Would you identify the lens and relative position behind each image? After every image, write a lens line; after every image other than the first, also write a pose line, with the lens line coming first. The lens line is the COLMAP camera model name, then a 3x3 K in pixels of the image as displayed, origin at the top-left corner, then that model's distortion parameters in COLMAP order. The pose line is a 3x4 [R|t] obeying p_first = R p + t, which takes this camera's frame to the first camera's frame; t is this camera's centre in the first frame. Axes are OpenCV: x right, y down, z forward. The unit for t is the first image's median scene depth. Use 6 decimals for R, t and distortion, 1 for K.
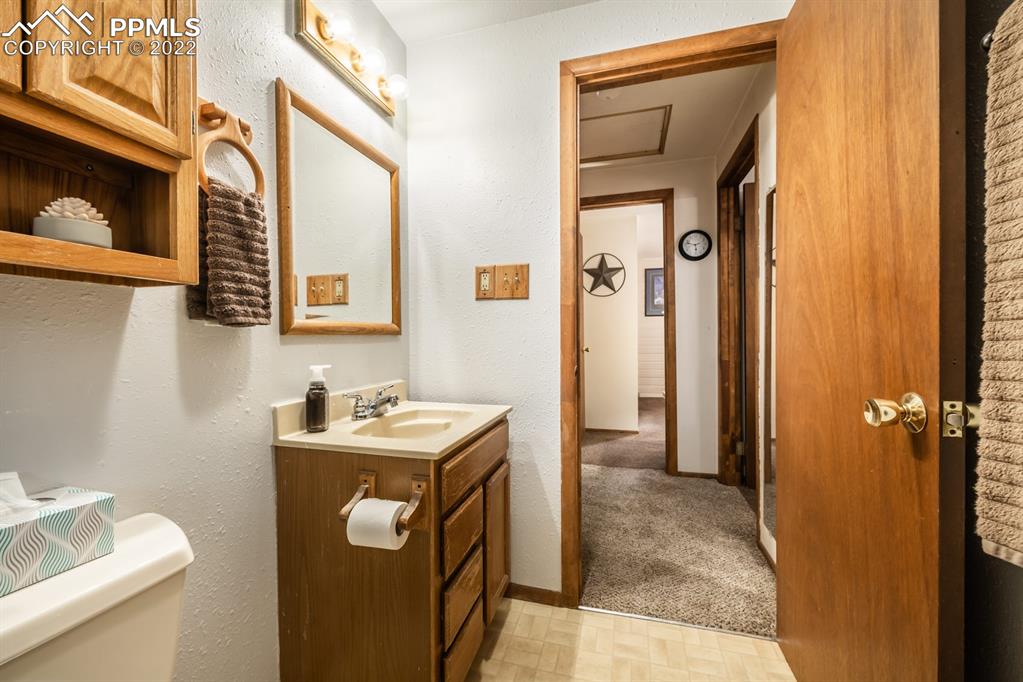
lens RADIAL K [[402.0, 0, 511.9], [0, 402.0, 340.7], [0, 0, 1]] dist [-0.000454, -0.000512]
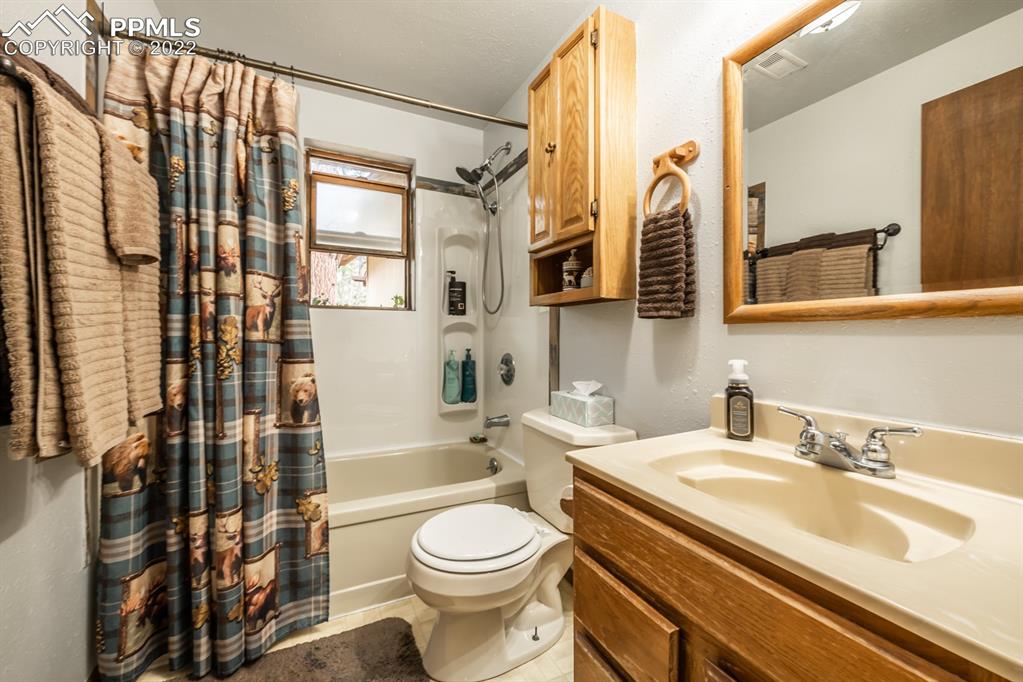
lens RADIAL K [[402.0, 0, 510.3], [0, 402.0, 334.2], [0, 0, 1]] dist [-0.000454, -0.000512]
pose [[-0.743237, 0.011365, -0.668931, 0.482665], [0.003468, 0.999908, 0.013135, -0.005420], [0.669019, 0.007442, -0.743208, 1.498276]]
